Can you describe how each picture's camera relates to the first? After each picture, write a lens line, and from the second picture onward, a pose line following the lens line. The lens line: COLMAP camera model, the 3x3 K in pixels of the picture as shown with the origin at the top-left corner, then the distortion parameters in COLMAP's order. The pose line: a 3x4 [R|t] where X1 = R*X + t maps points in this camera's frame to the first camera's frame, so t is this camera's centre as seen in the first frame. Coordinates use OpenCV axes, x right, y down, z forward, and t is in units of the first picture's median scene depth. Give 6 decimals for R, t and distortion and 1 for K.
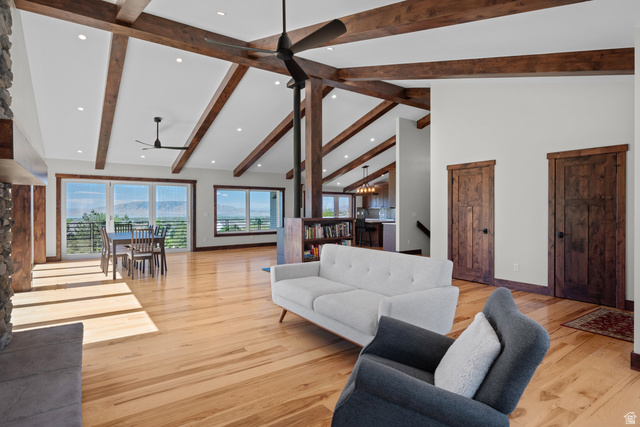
lens RADIAL K [[348.9, 0, 320.9], [0, 348.9, 213.3], [0, 0, 1]] dist [0.000849, -0.000443]
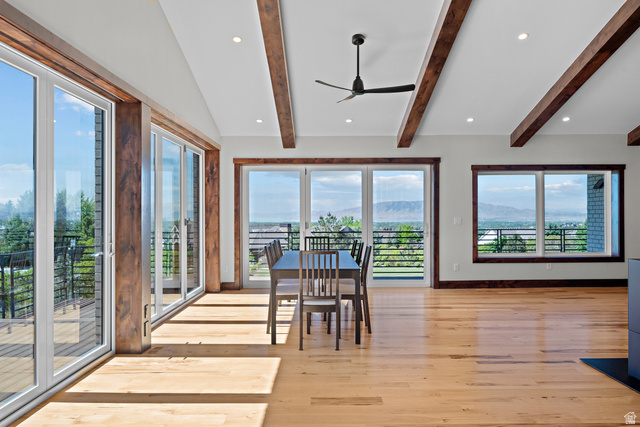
lens RADIAL K [[499.1, 0, 320.9], [0, 499.1, 214.4], [0, 0, 1]] dist [-0.004488, 0.001296]
pose [[0.817319, -0.001034, -0.576184, -0.063229], [-0.001726, 0.999990, -0.004243, -0.002481], [0.576182, 0.004462, 0.817309, 0.271439]]
